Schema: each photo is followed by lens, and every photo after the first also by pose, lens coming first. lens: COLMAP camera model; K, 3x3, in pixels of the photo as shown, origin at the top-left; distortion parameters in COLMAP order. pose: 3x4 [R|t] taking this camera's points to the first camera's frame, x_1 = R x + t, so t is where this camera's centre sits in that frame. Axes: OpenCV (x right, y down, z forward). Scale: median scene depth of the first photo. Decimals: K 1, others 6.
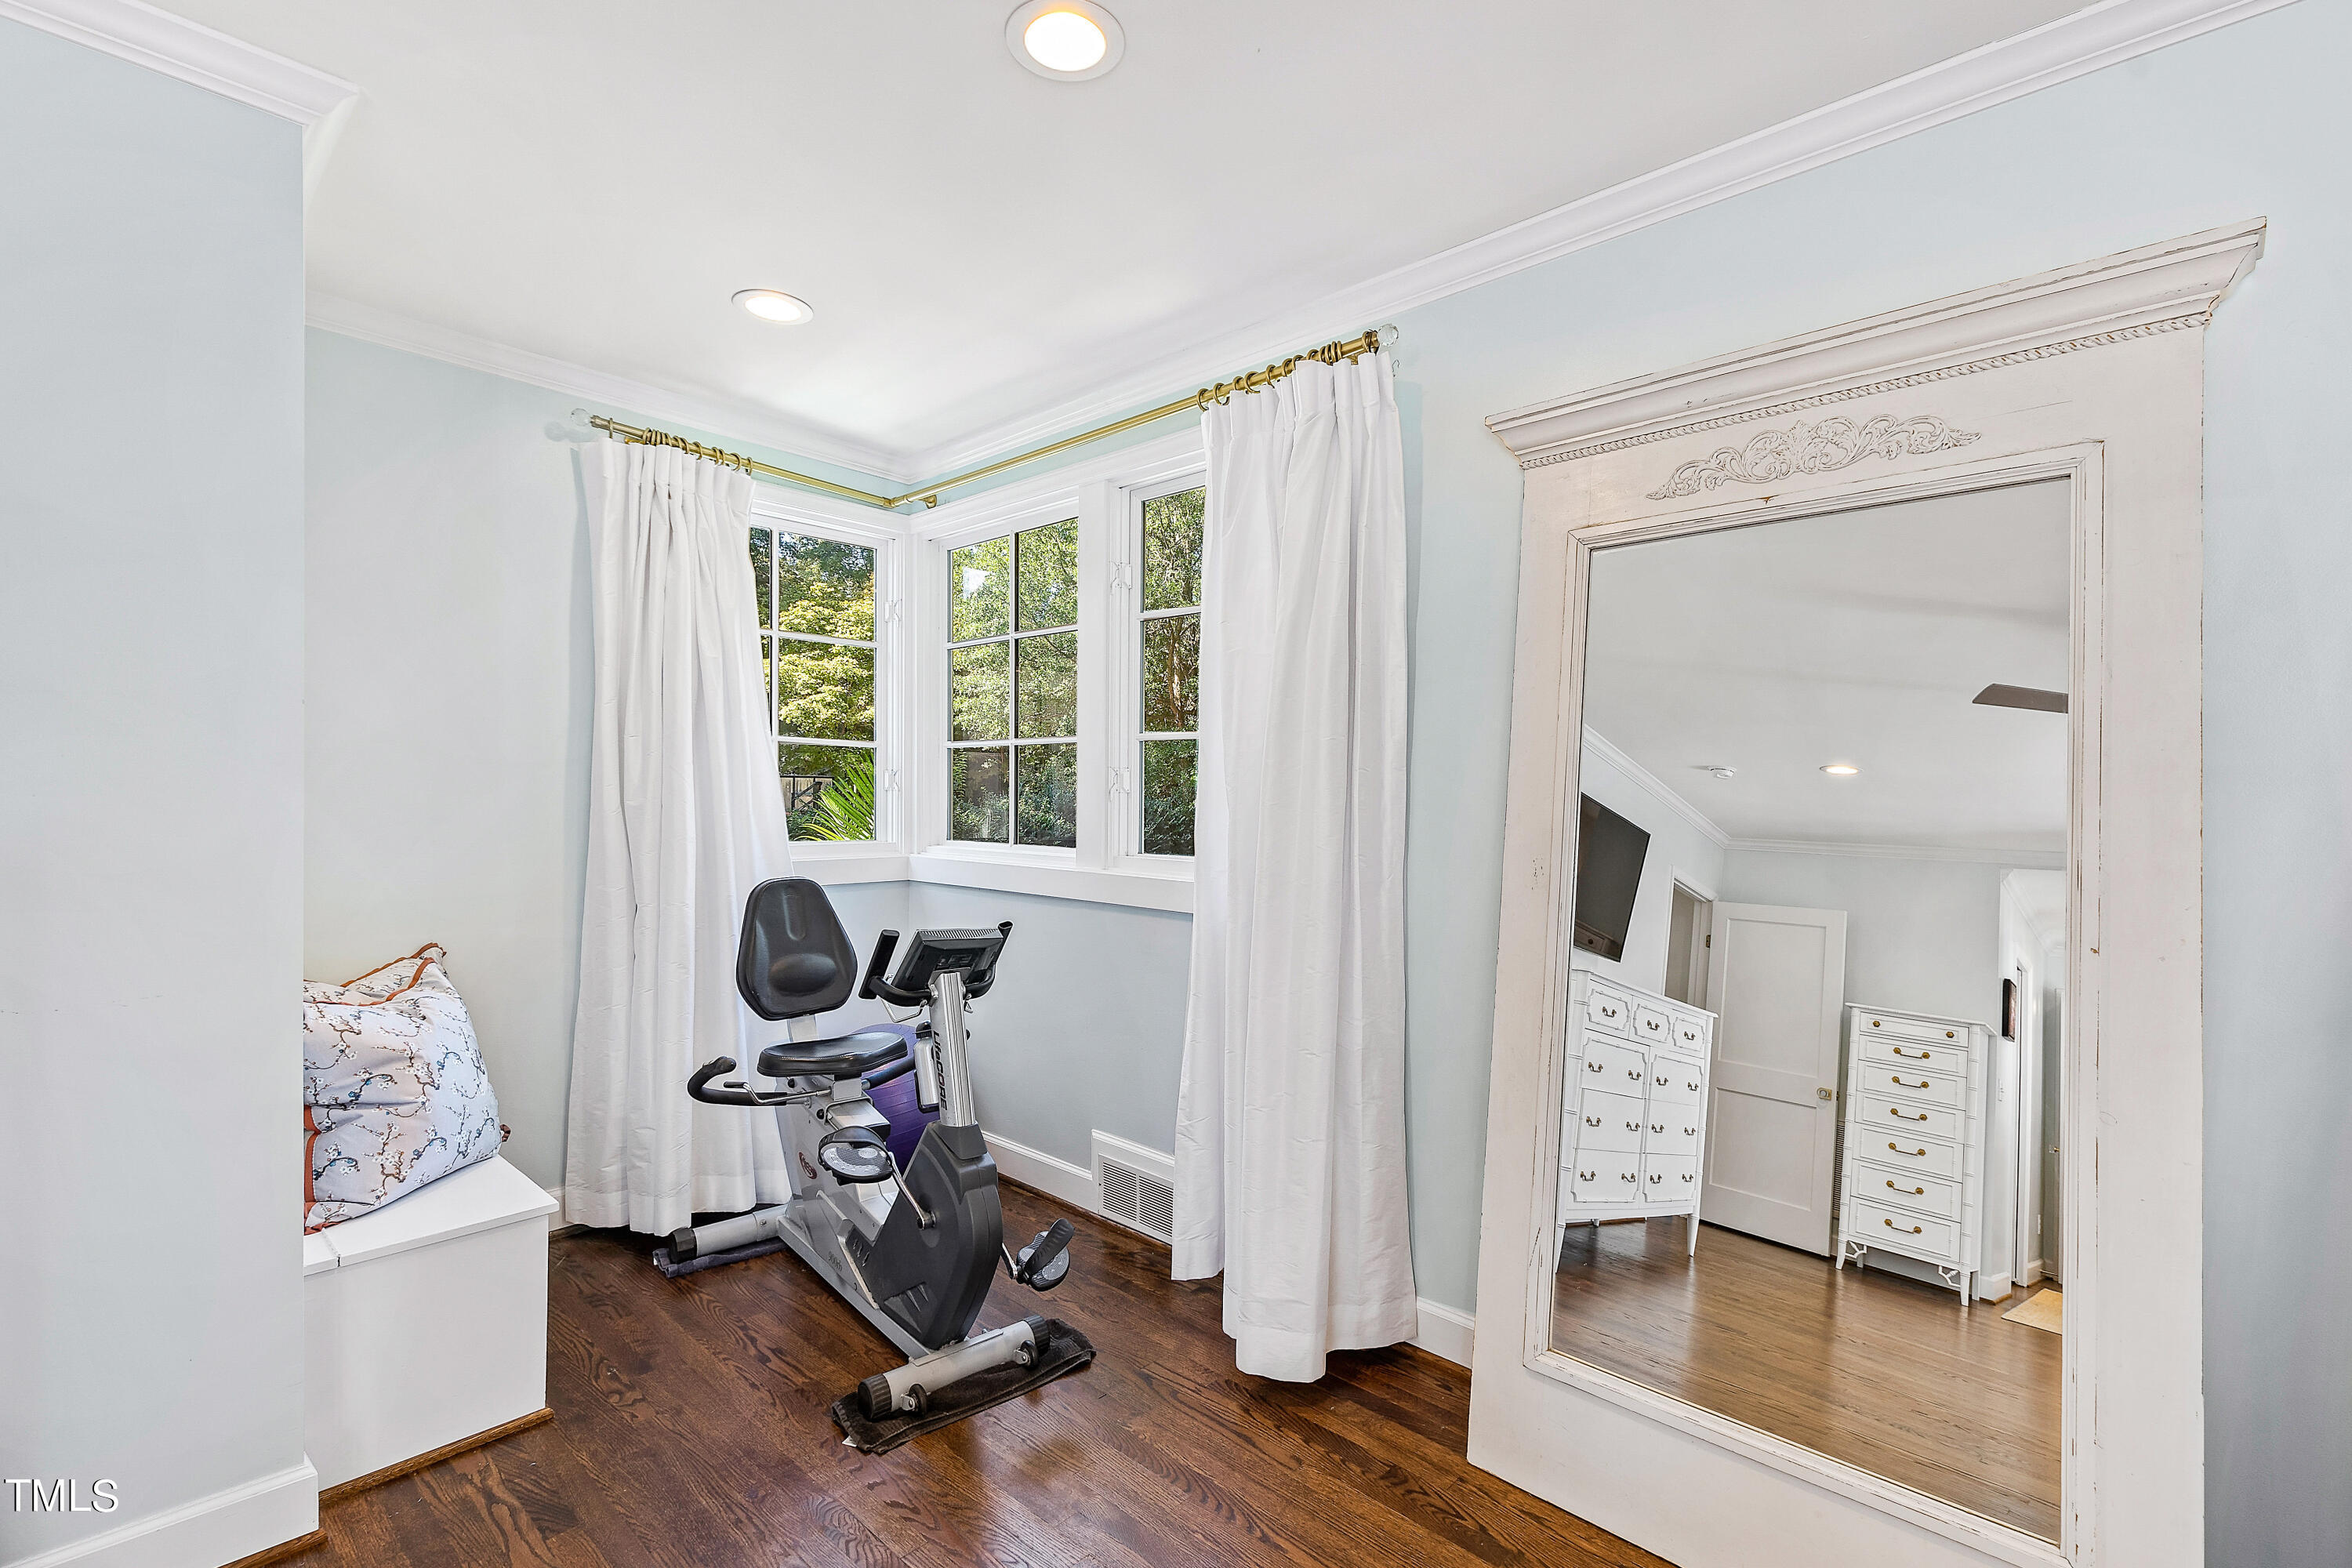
lens RADIAL K [[1042.7, 0, 1156.5], [0, 1042.7, 767.9], [0, 0, 1]] dist [0.001694, -0.000008]
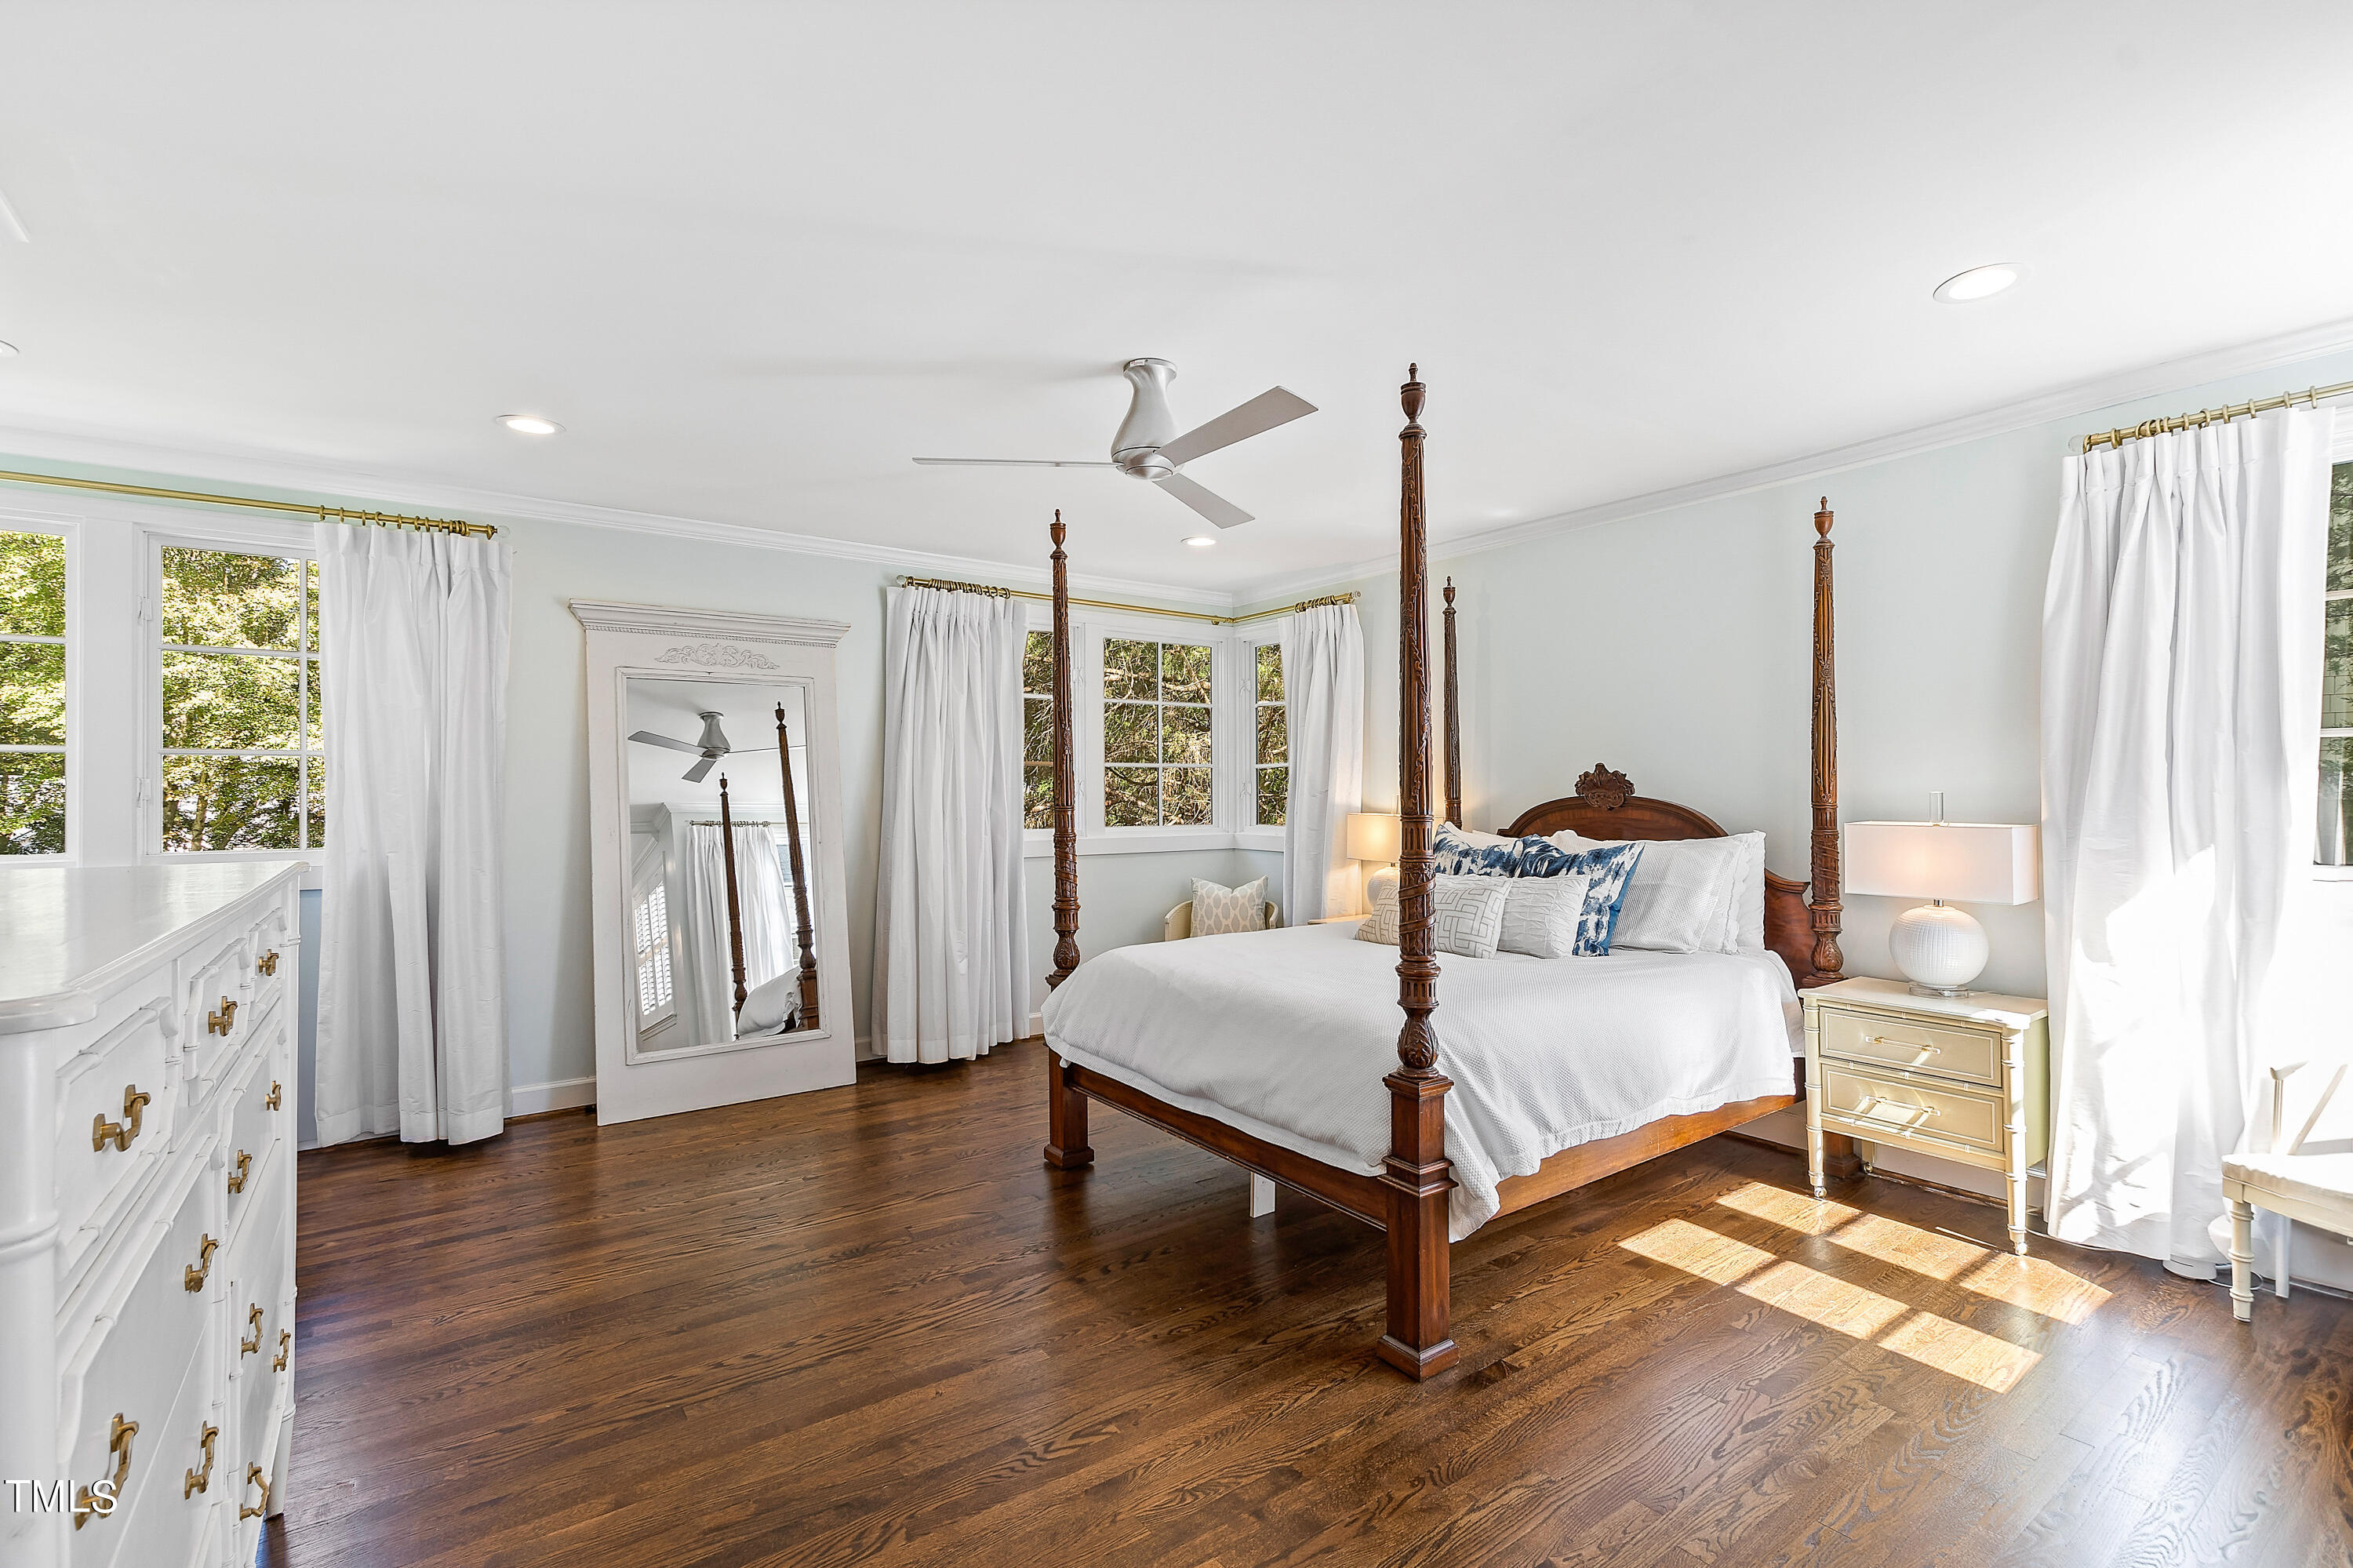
lens RADIAL K [[1043.2, 0, 1157.0], [0, 1043.2, 767.9], [0, 0, 1]] dist [0.001694, -0.000008]
pose [[0.176427, 0.012479, 0.984235, -1.282983], [-0.014475, 0.999844, -0.010082, -0.024025], [-0.984207, -0.012468, 0.176581, -0.356751]]
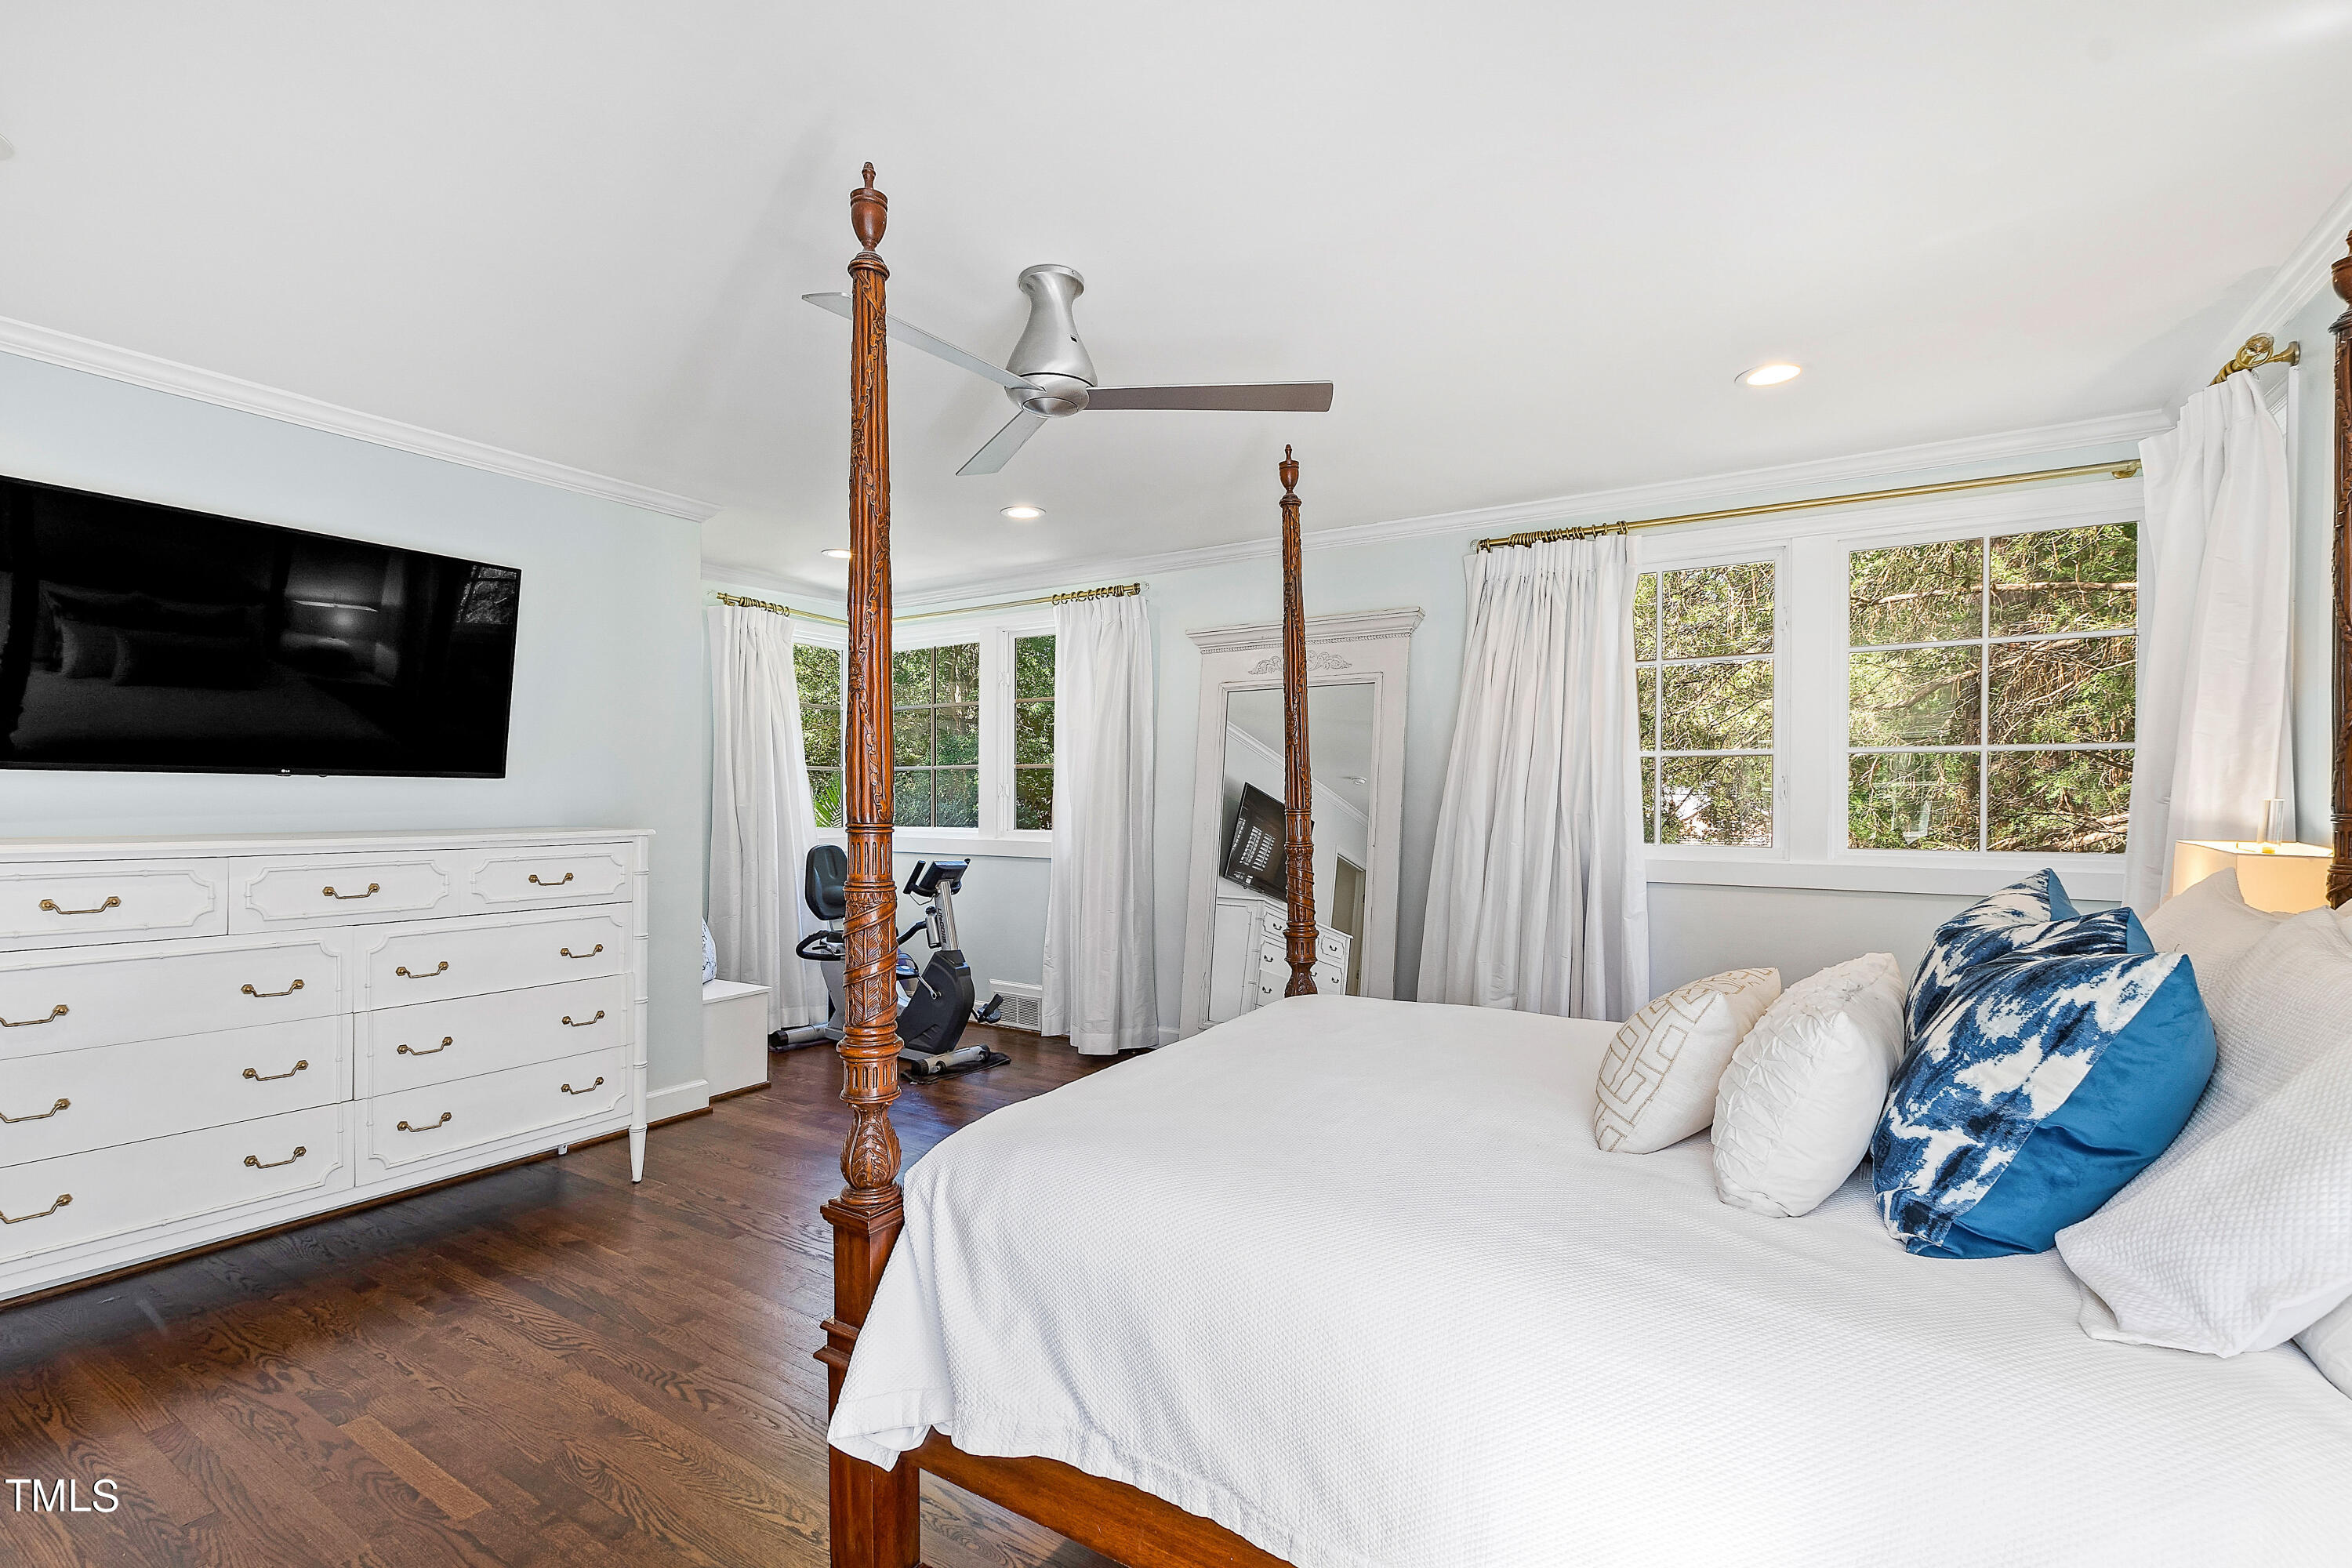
lens RADIAL K [[1048.9, 0, 1163.1], [0, 1048.9, 790.1], [0, 0, 1]] dist [-0.003706, -0.000143]
pose [[0.974852, -0.006038, 0.222772, -0.228121], [0.002251, 0.999849, 0.017250, -0.025468], [-0.222842, -0.016314, 0.974718, -1.139187]]
